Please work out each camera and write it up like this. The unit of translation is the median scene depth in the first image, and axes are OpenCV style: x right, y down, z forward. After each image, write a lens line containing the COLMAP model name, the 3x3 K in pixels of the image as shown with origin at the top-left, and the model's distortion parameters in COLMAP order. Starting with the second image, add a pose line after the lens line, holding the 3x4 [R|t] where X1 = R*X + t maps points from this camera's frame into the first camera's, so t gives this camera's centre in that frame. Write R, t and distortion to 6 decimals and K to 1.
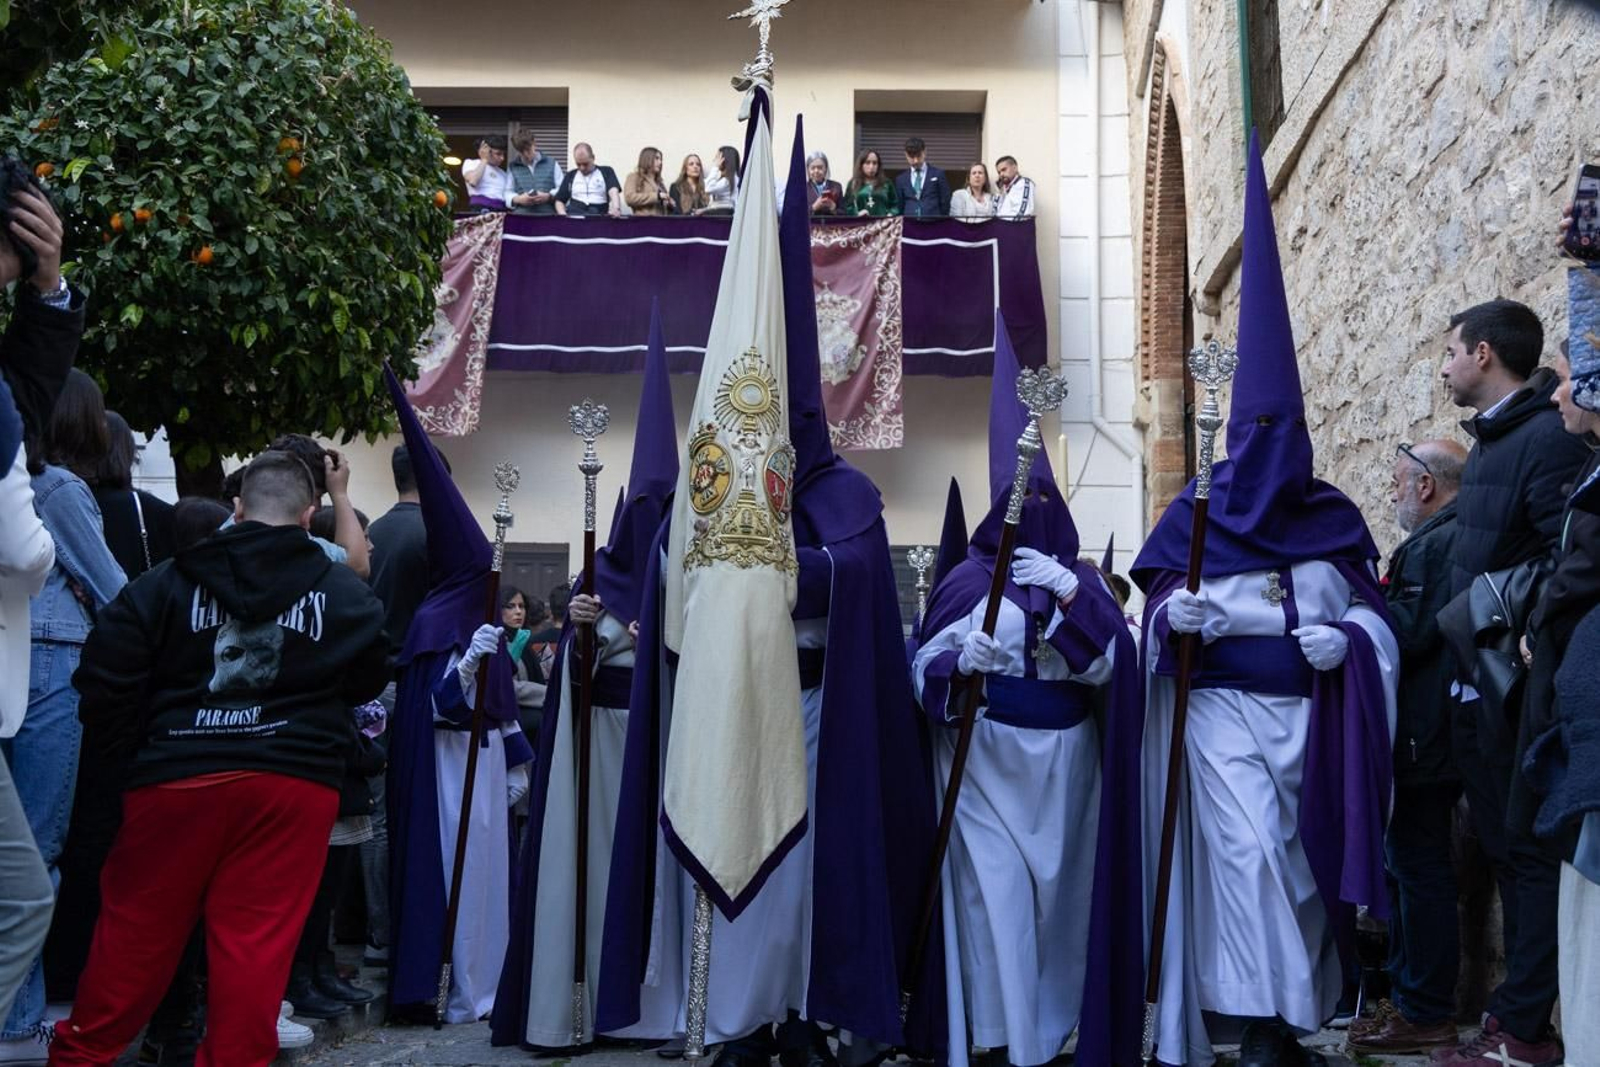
lens RADIAL K [[1454.5, 0, 800.0], [0, 1454.5, 533.5], [0, 0, 1]] dist [0.009672, 0.008949]
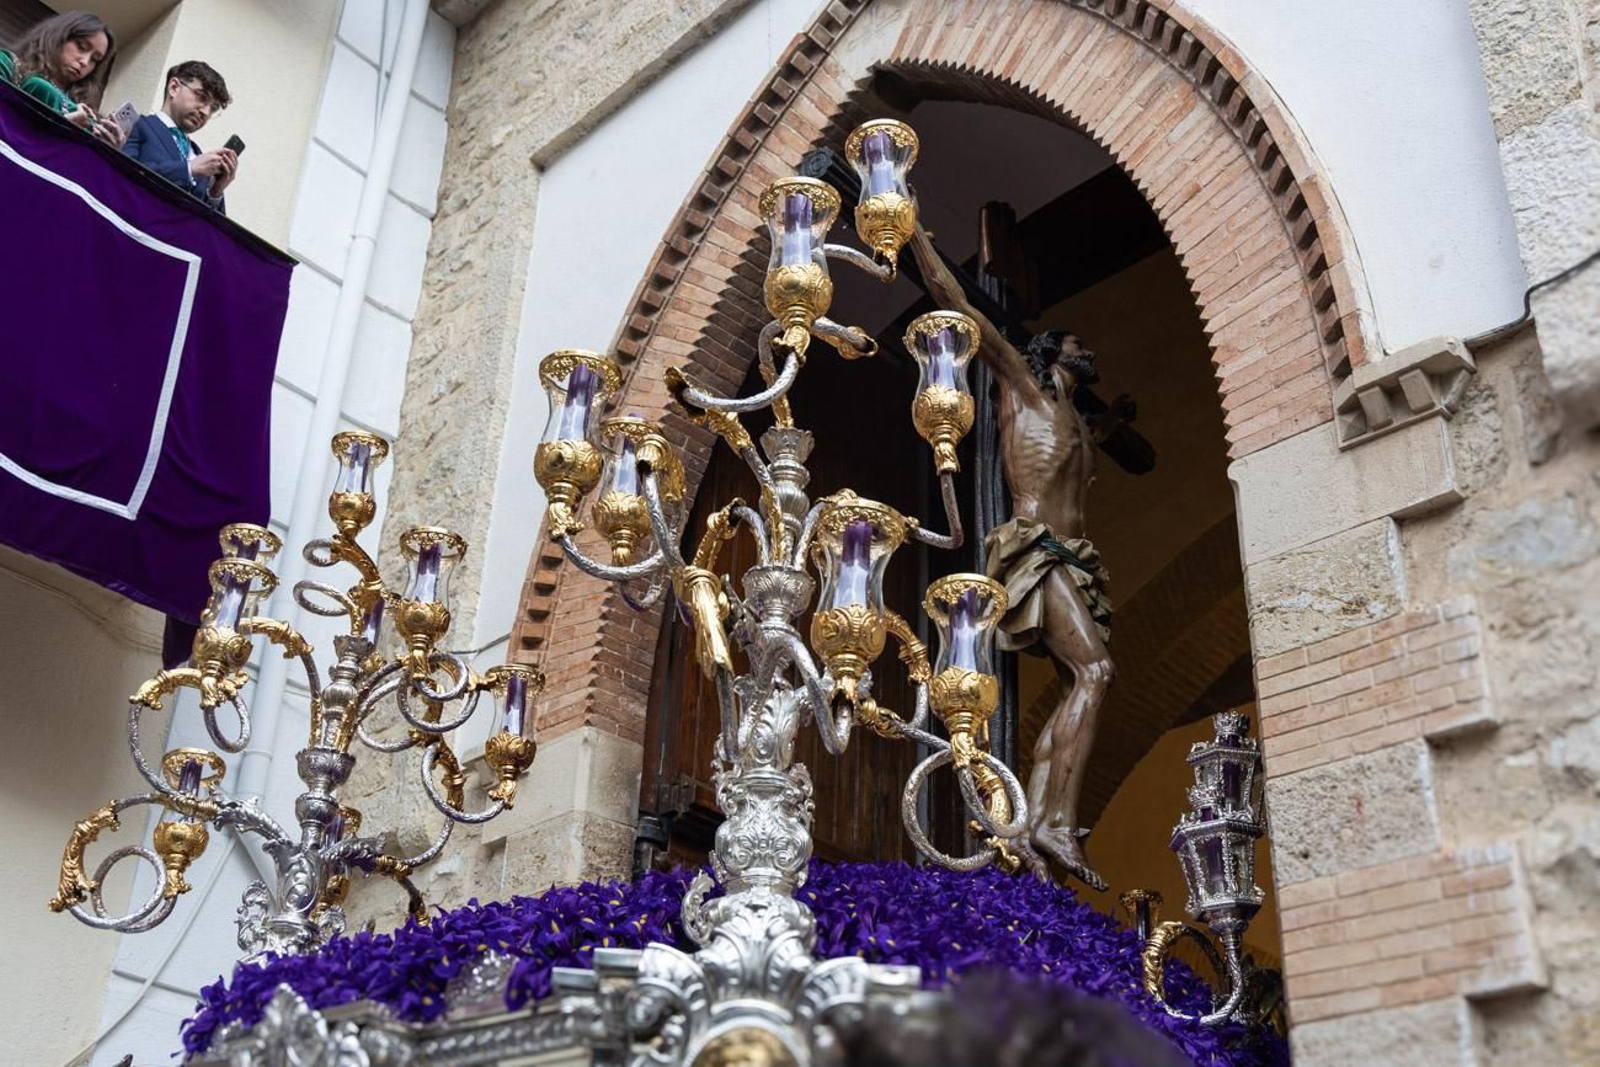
lens RADIAL K [[1738.7, 0, 804.1], [0, 1738.7, 512.6], [0, 0, 1]] dist [0.015903, -0.013829]
pose [[0.606165, 0.411337, 0.680710, -0.047323], [-0.089515, 0.885720, -0.455508, 0.043444], [-0.790286, 0.215179, 0.573713, 0.636868]]
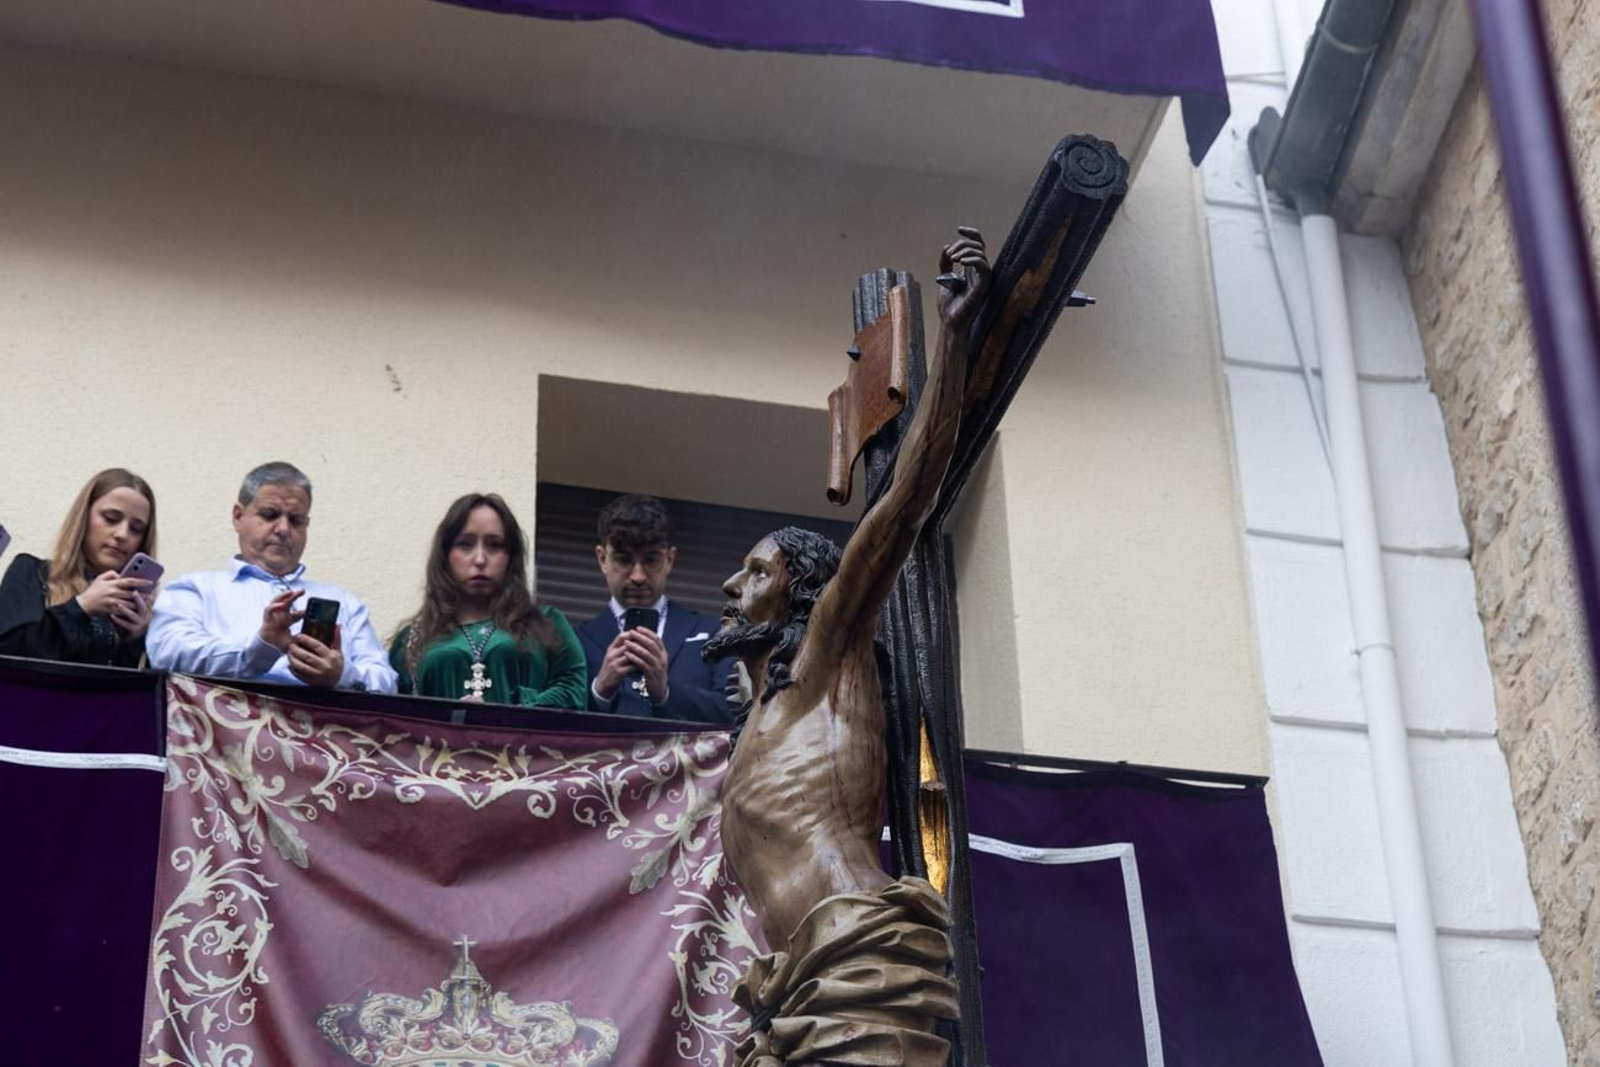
lens RADIAL K [[3322.8, 0, 775.5], [0, 3322.8, 475.6], [0, 0, 1]] dist [-0.027623, 0.268942]
pose [[0.967079, 0.117733, 0.225605, -0.064078], [0.014075, 0.860440, -0.509357, 0.037405], [-0.254088, 0.495763, 0.830457, 0.500929]]
